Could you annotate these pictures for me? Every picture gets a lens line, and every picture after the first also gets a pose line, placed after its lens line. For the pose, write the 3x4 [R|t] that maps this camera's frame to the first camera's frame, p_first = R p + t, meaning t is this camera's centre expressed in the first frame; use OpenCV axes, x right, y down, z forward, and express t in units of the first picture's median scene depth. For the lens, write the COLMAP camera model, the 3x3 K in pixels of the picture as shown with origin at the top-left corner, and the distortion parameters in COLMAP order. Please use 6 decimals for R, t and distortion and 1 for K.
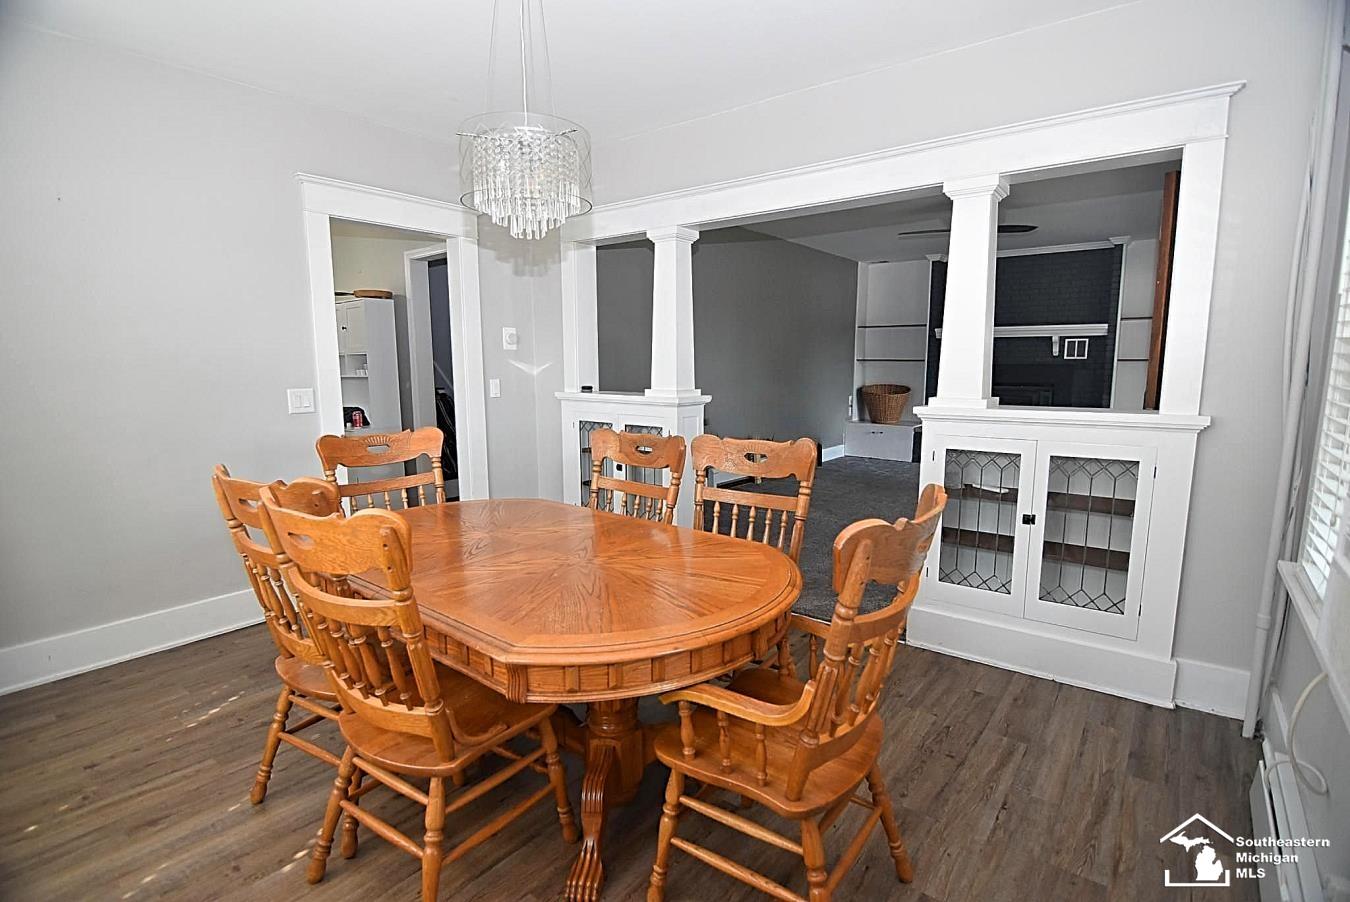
lens RADIAL K [[675.8, 0, 673.0], [0, 675.8, 455.2], [0, 0, 1]] dist [-0.012194, -0.000410]
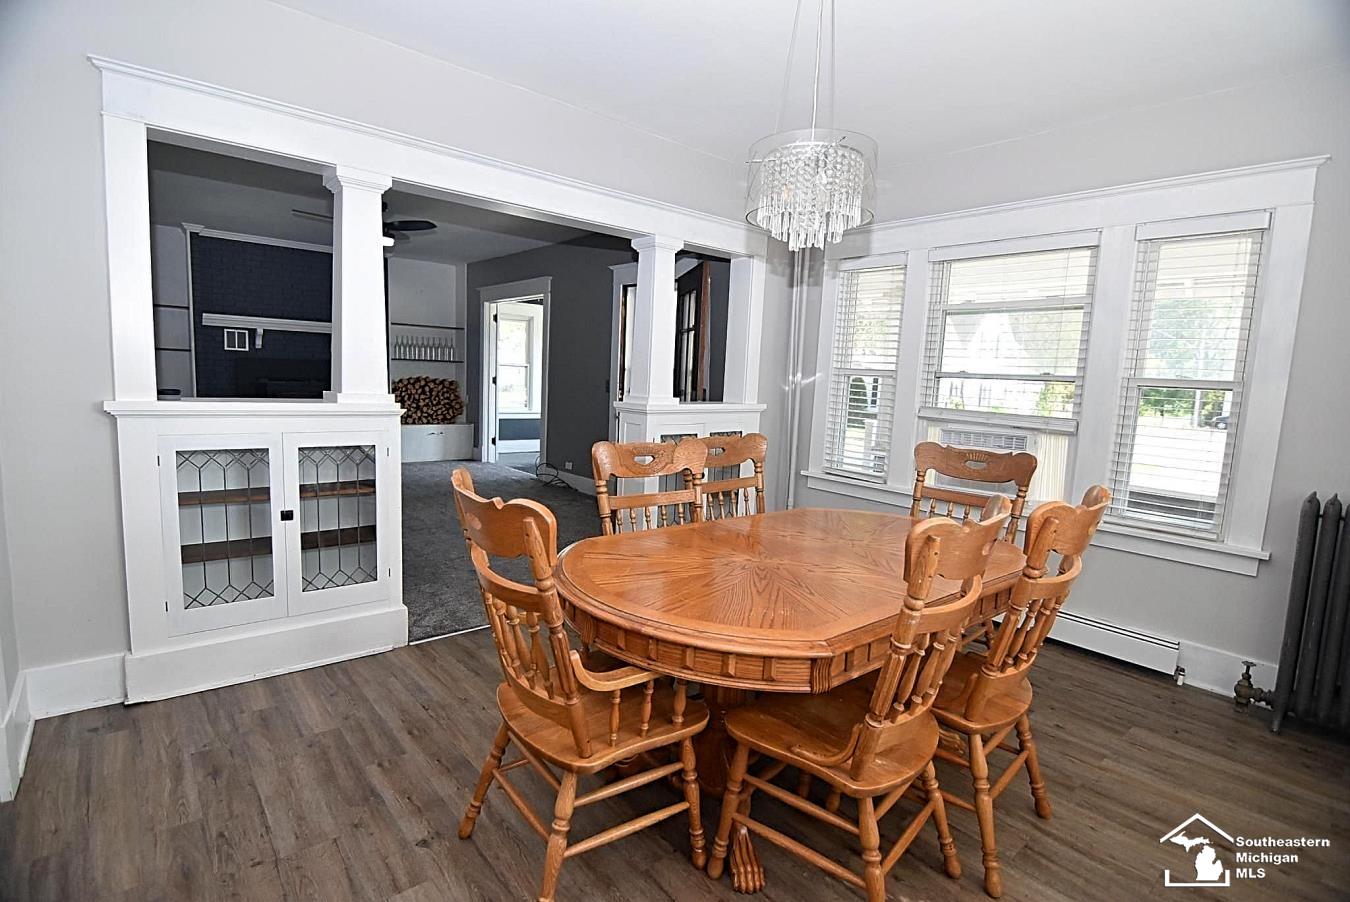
lens RADIAL K [[675.8, 0, 673.0], [0, 675.8, 455.2], [0, 0, 1]] dist [-0.012194, -0.000410]
pose [[0.223662, -0.103670, 0.969138, -0.308589], [0.086472, 0.992517, 0.086215, -0.029981], [-0.970823, 0.064520, 0.230953, 0.227906]]
